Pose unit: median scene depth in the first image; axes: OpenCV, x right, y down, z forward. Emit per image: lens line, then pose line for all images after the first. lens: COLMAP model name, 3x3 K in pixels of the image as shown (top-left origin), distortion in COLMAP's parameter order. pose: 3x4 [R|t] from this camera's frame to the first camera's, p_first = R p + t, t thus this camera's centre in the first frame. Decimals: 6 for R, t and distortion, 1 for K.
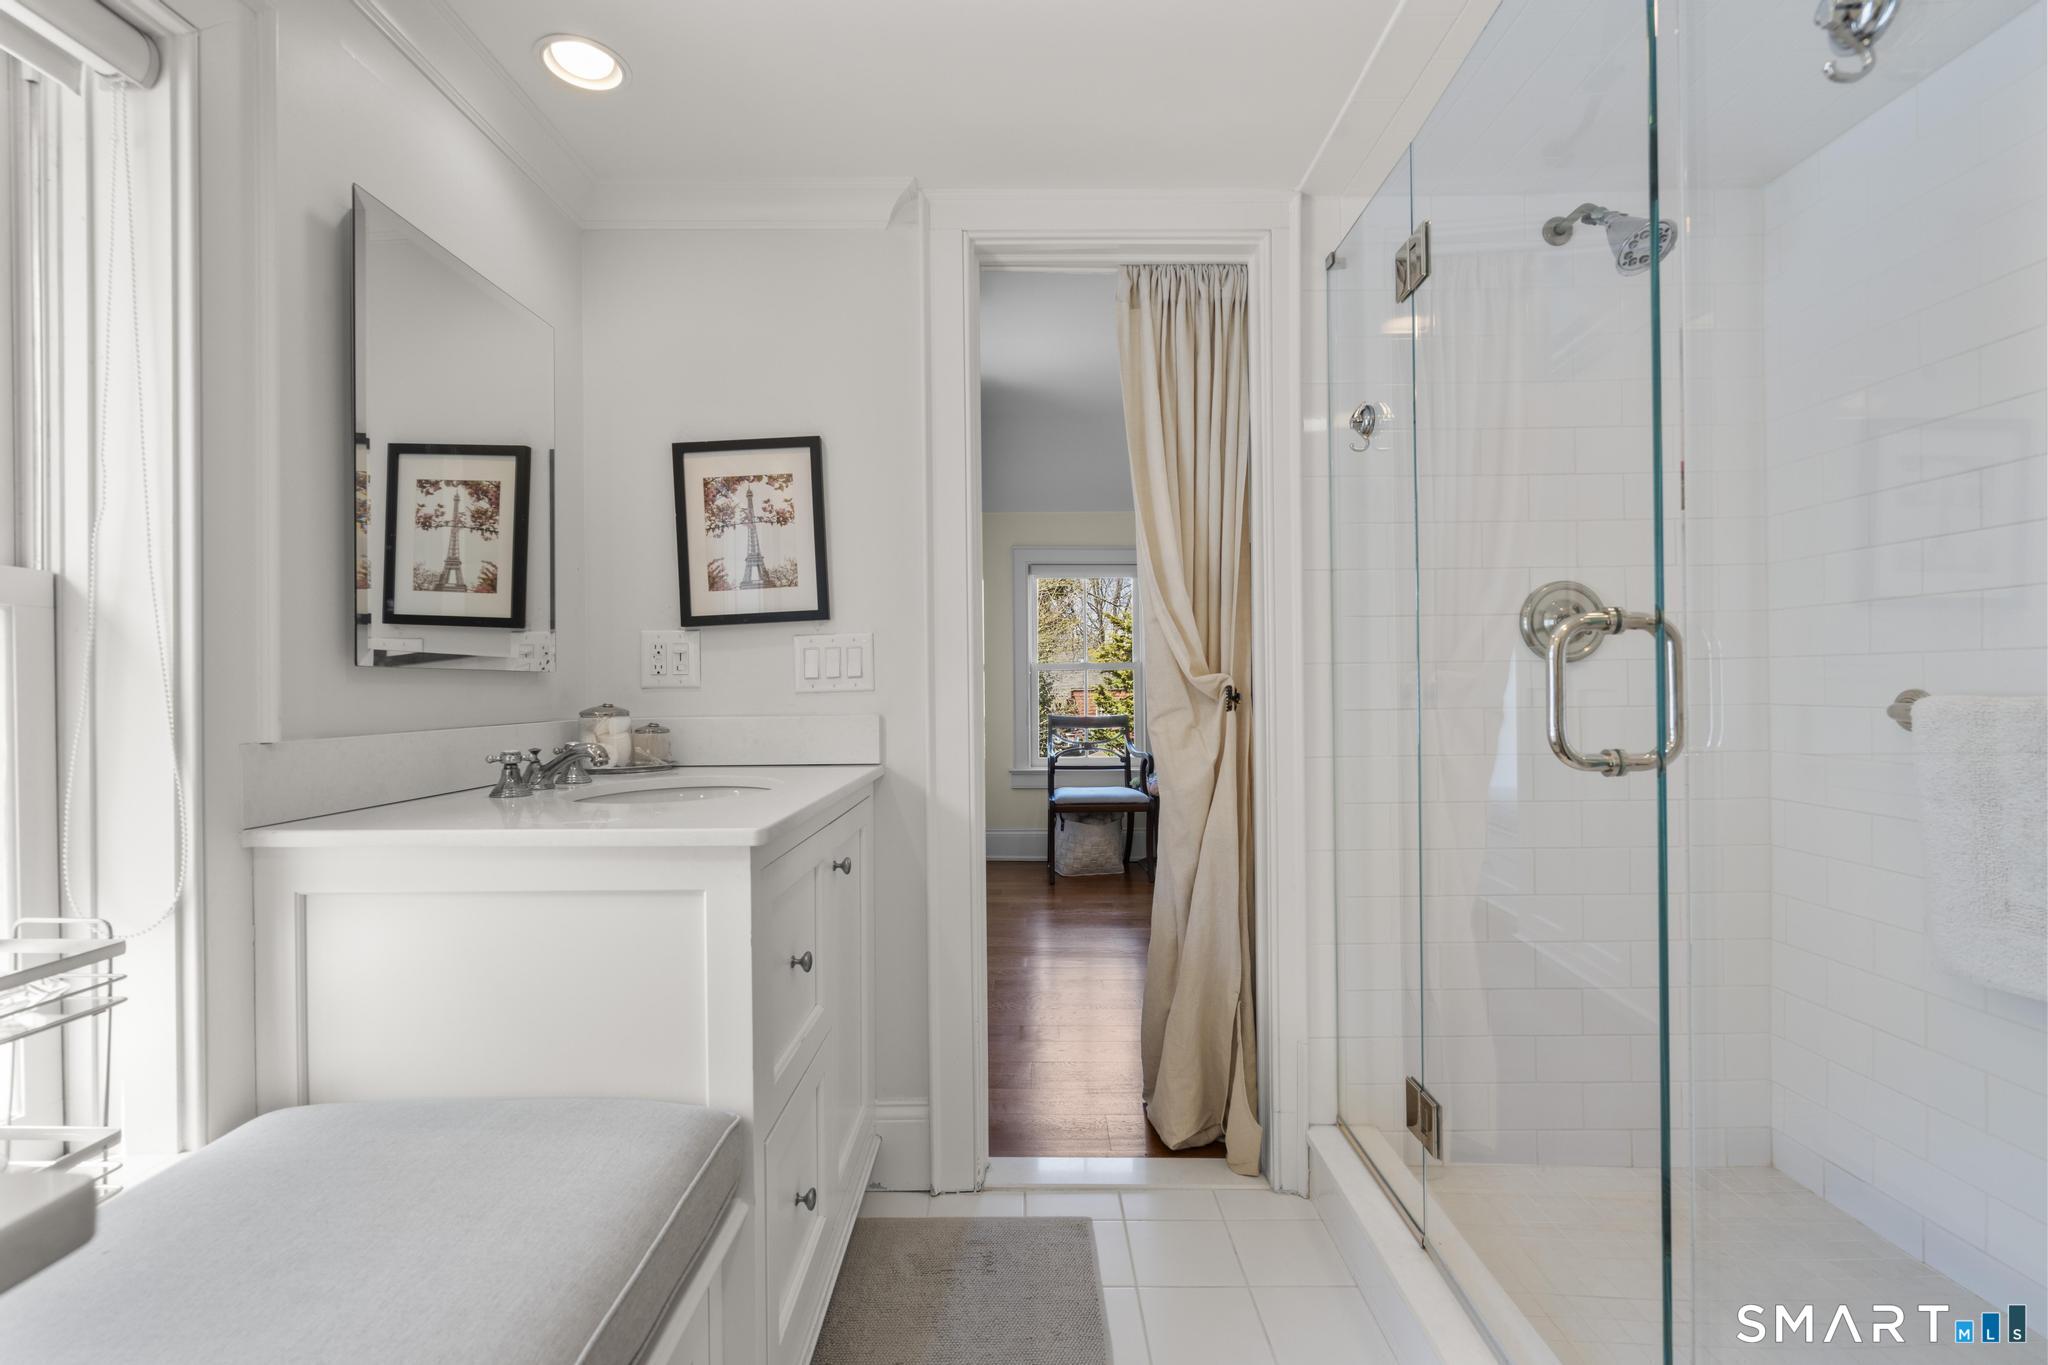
lens RADIAL K [[918.8, 0, 1024.3], [0, 918.8, 682.8], [0, 0, 1]] dist [-0.006655, 0.002050]
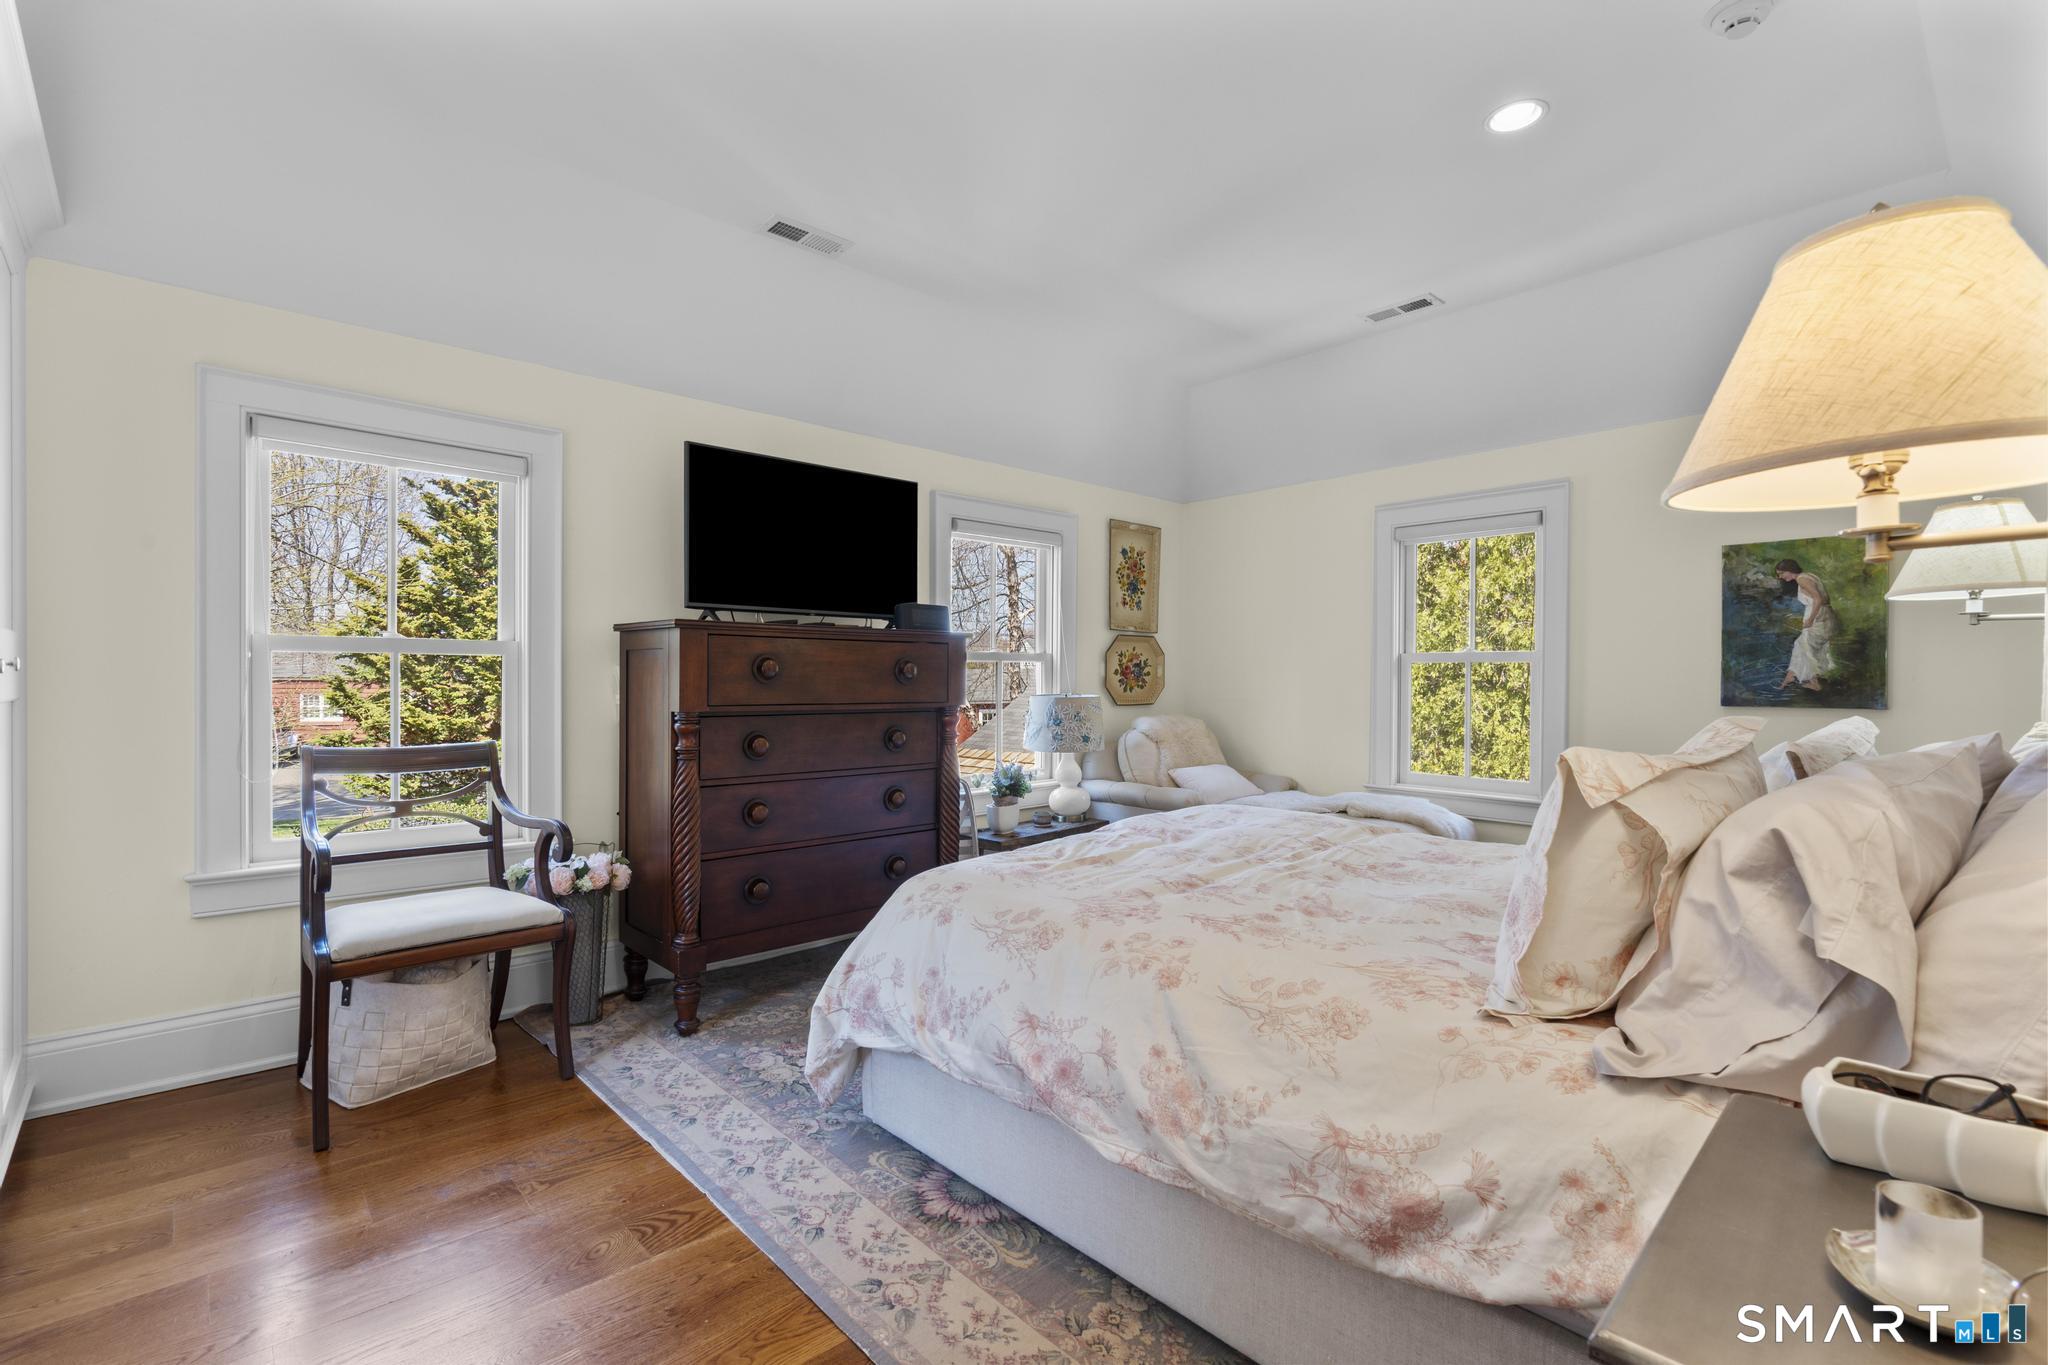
lens RADIAL K [[918.8, 0, 1024.1], [0, 918.8, 678.3], [0, 0, 1]] dist [-0.006655, 0.002050]
pose [[0.732993, 0.006789, 0.680202, -0.021123], [-0.009886, 0.999951, 0.000672, -0.004156], [-0.680164, -0.007217, 0.733024, 0.434206]]
